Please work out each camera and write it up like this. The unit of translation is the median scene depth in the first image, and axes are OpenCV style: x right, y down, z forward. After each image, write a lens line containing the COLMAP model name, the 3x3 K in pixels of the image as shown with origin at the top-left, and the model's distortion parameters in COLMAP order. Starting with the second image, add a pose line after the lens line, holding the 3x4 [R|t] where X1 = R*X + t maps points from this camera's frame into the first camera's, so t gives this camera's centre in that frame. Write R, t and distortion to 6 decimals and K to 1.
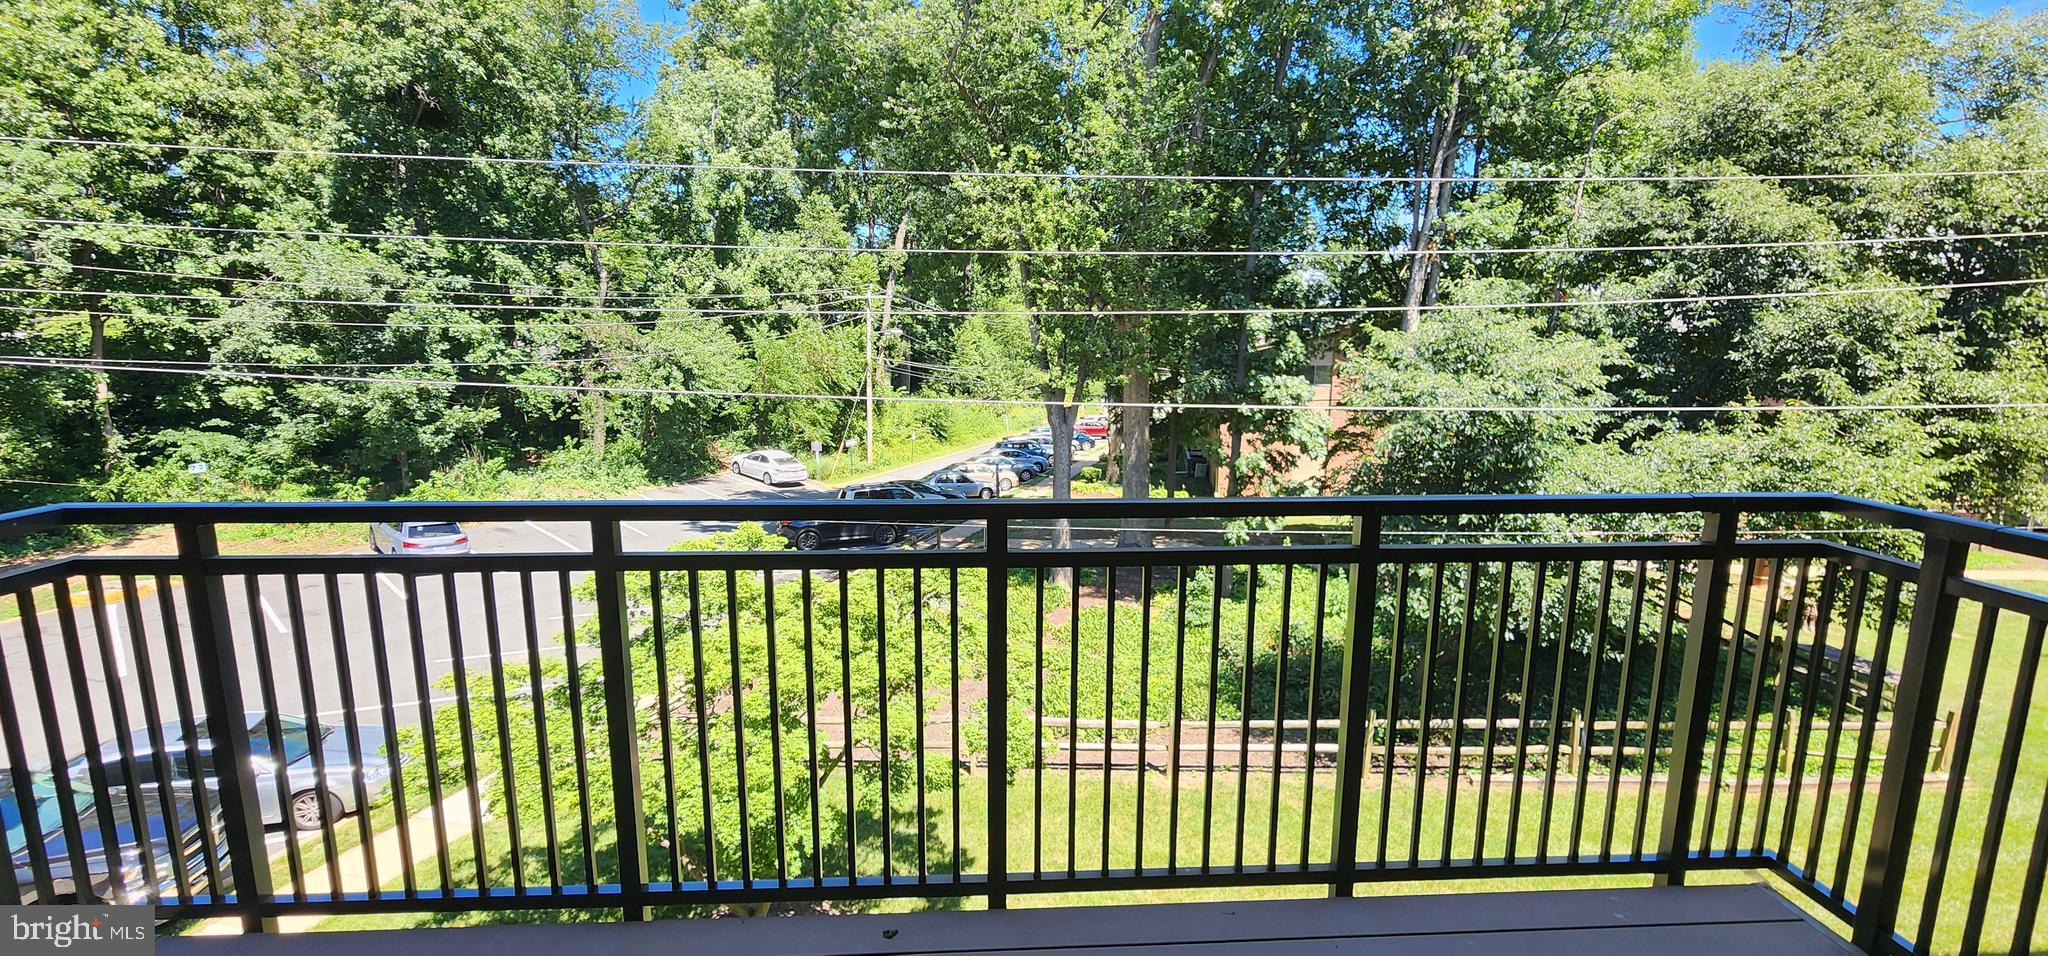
lens RADIAL K [[842.6, 0, 1032.0], [0, 842.6, 470.1], [0, 0, 1]] dist [-0.000364, -0.000858]
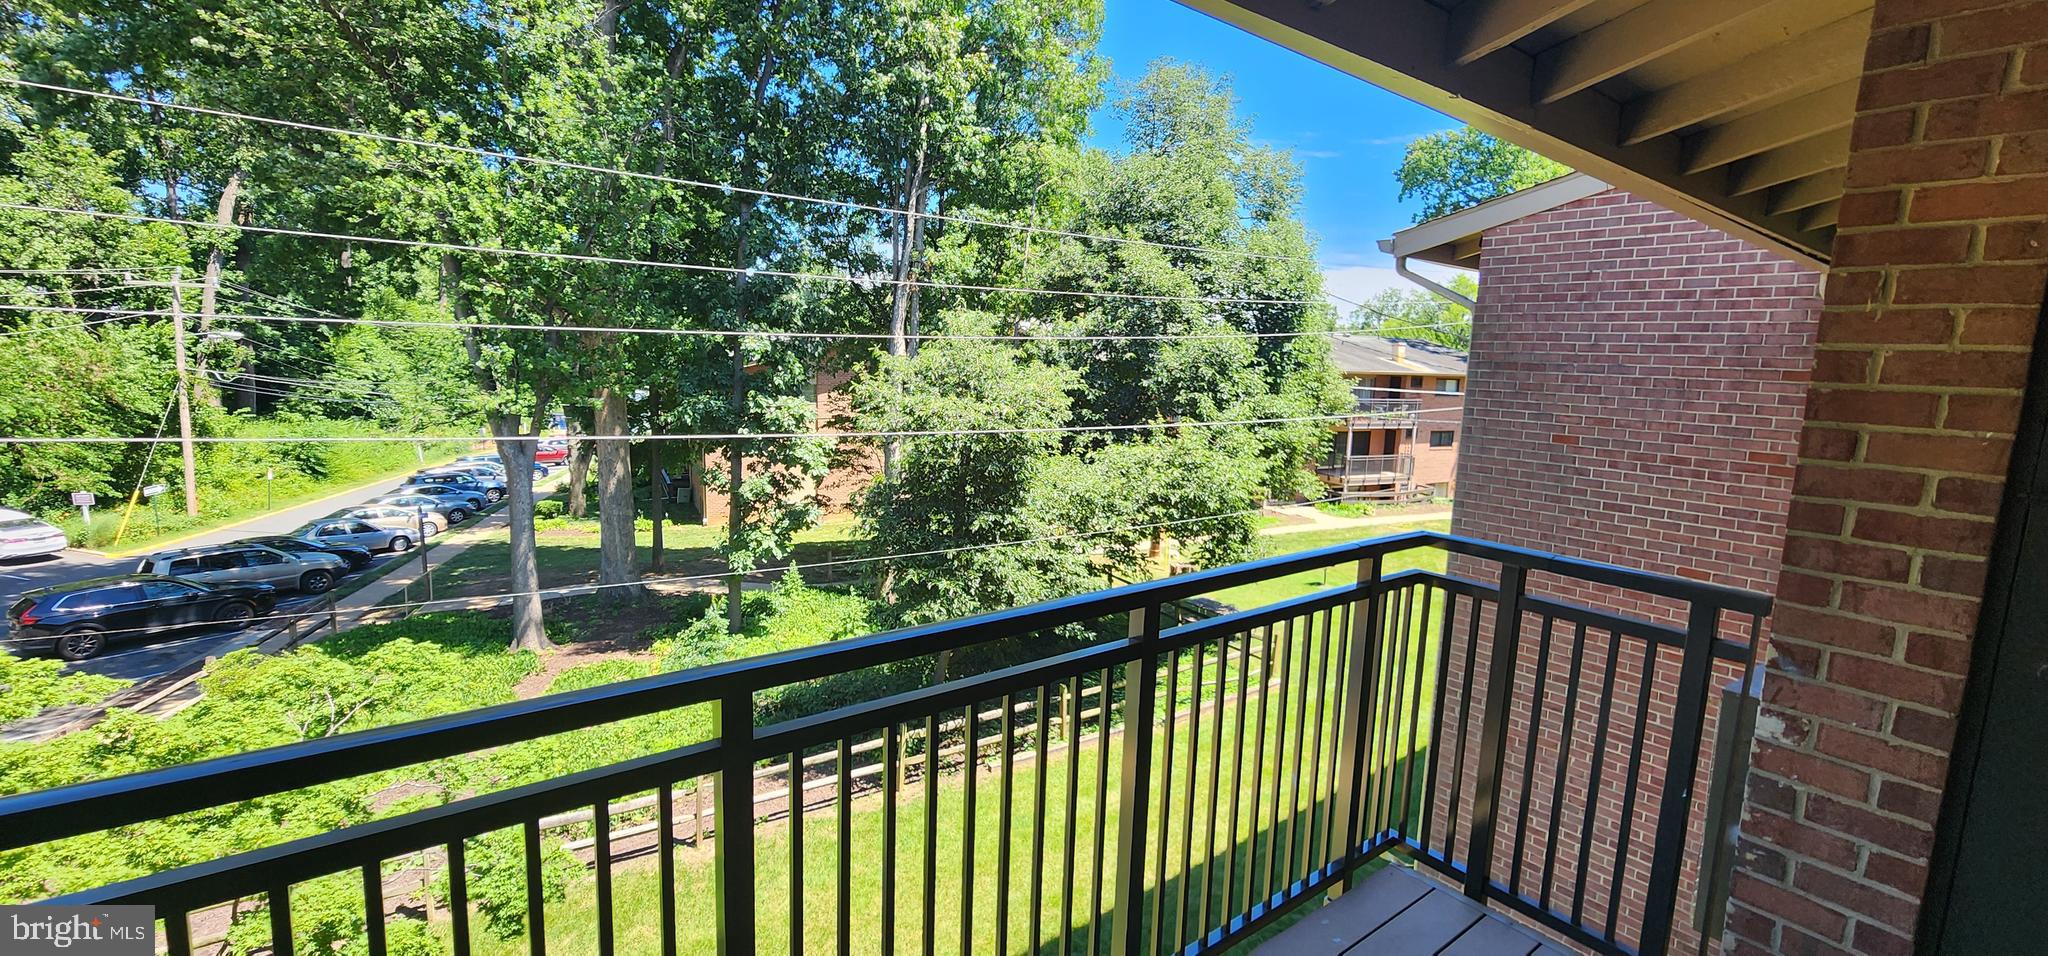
lens RADIAL K [[842.6, 0, 1027.6], [0, 842.6, 470.7], [0, 0, 1]] dist [-0.000364, -0.000858]
pose [[0.824772, -0.052751, 0.563000, -0.013475], [0.062730, 0.998029, 0.001615, -0.006404], [-0.561975, 0.033985, 0.826456, 0.020785]]
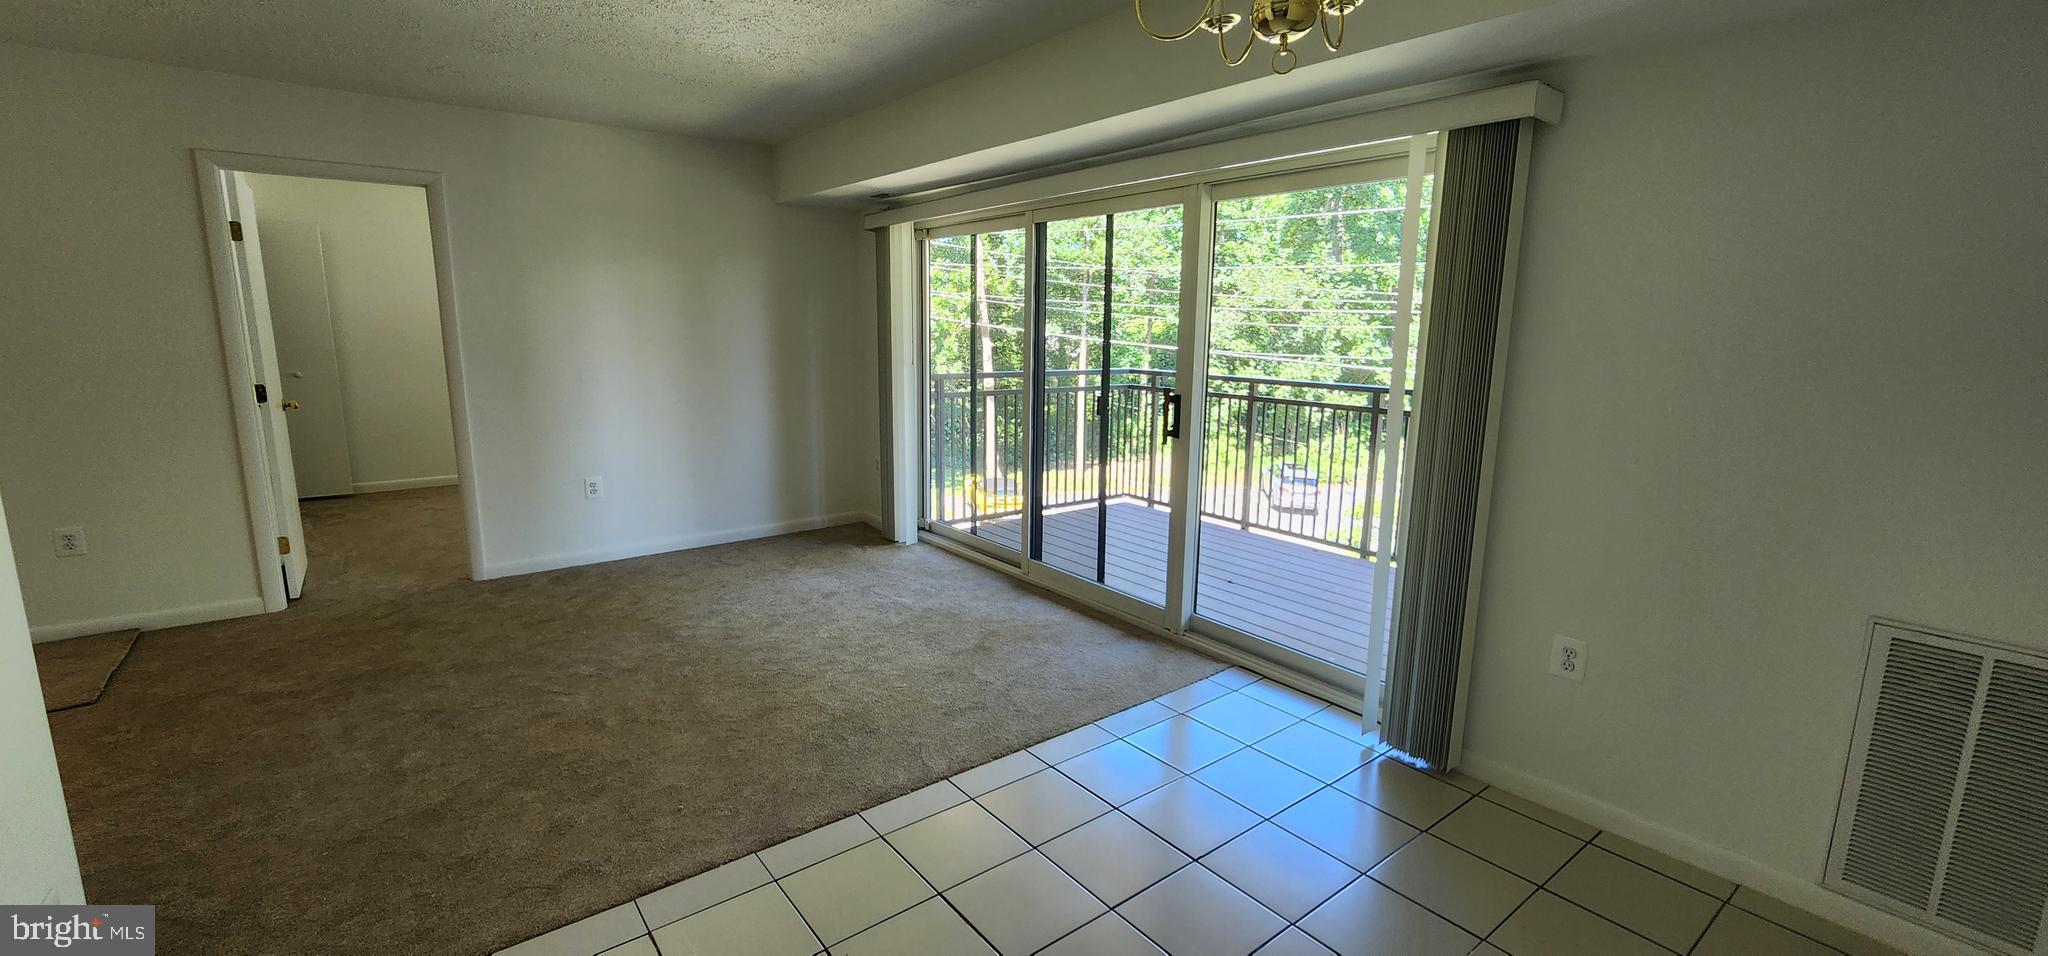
lens RADIAL K [[842.6, 0, 1039.6], [0, 842.6, 475.7], [0, 0, 1]] dist [-0.000364, -0.000858]
pose [[0.575001, 0.148161, -0.804626, 0.101962], [-0.145886, 0.986273, 0.077356, 0.017205], [0.805041, 0.072904, 0.588722, -0.093884]]
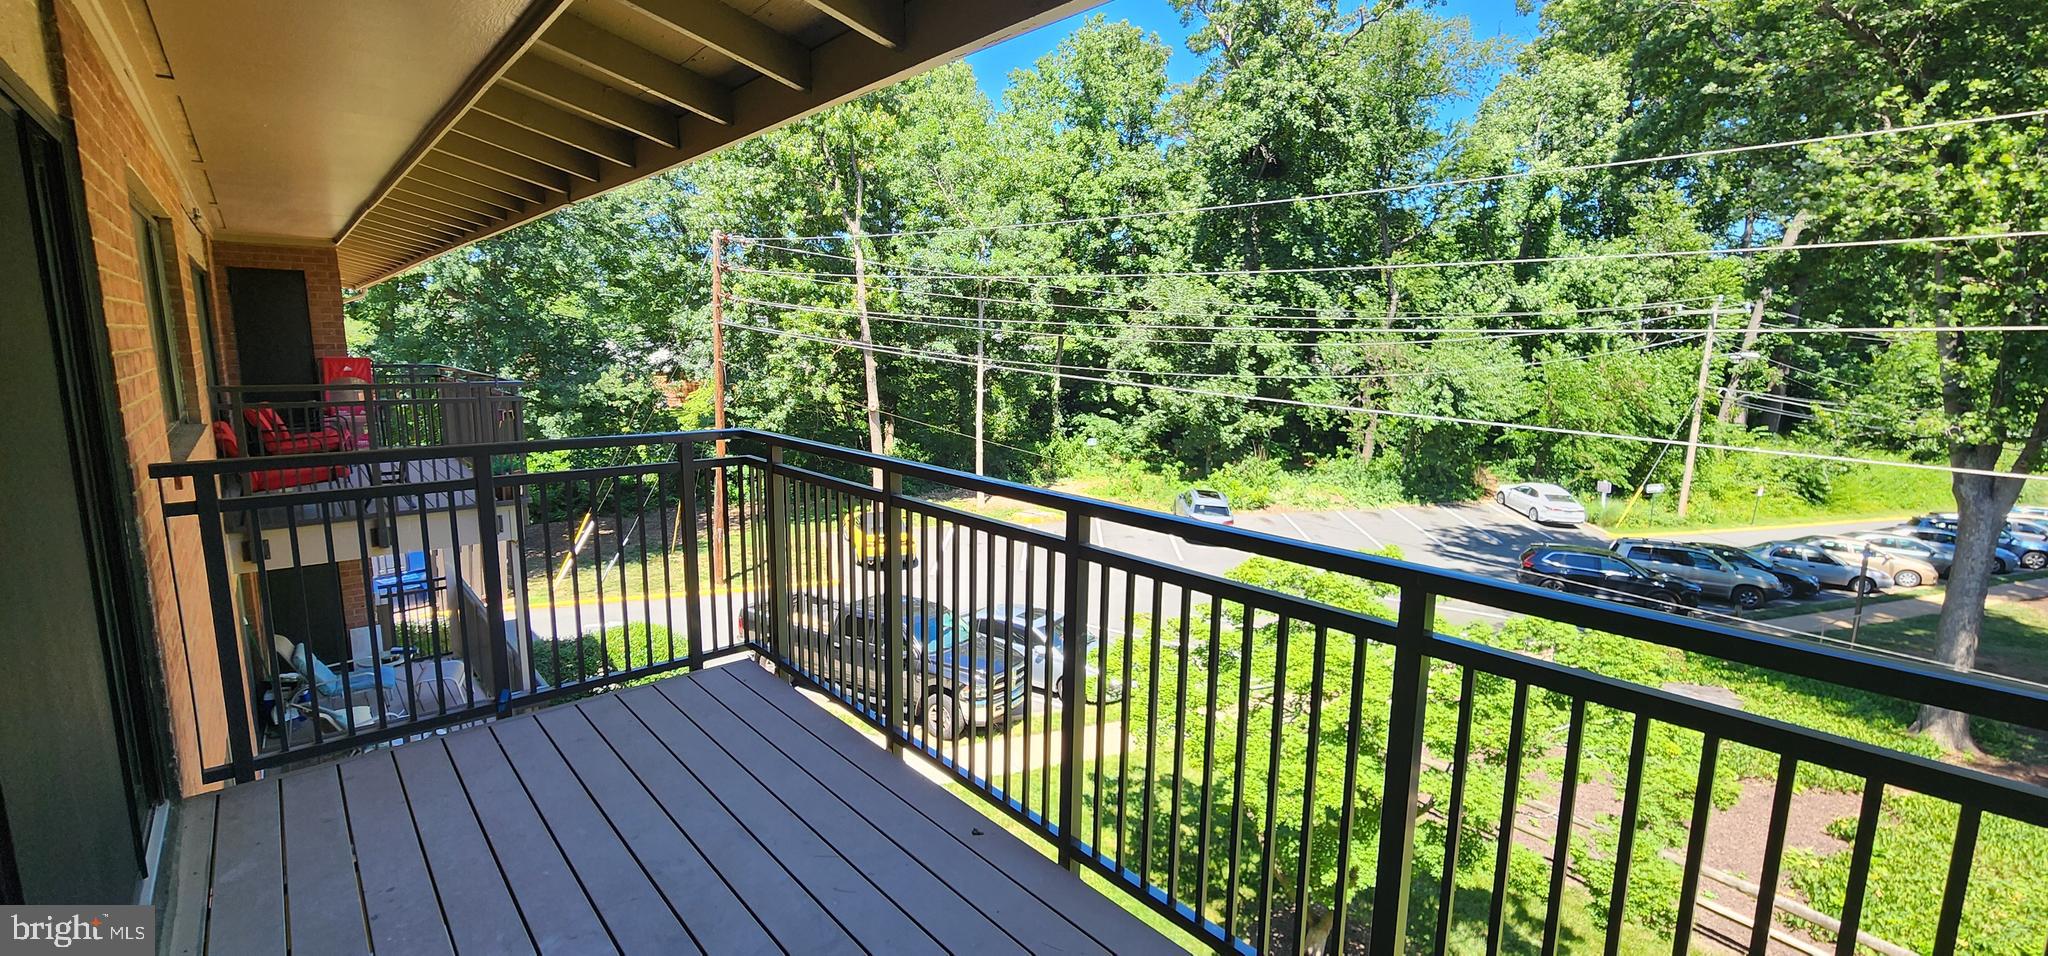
lens RADIAL K [[842.6, 0, 1034.7], [0, 842.6, 470.9], [0, 0, 1]] dist [-0.000364, -0.000858]
pose [[0.629954, 0.120283, -0.767262, 0.050763], [-0.137244, 0.989627, 0.042460, -0.001960], [0.764410, 0.078555, 0.639927, 0.015082]]
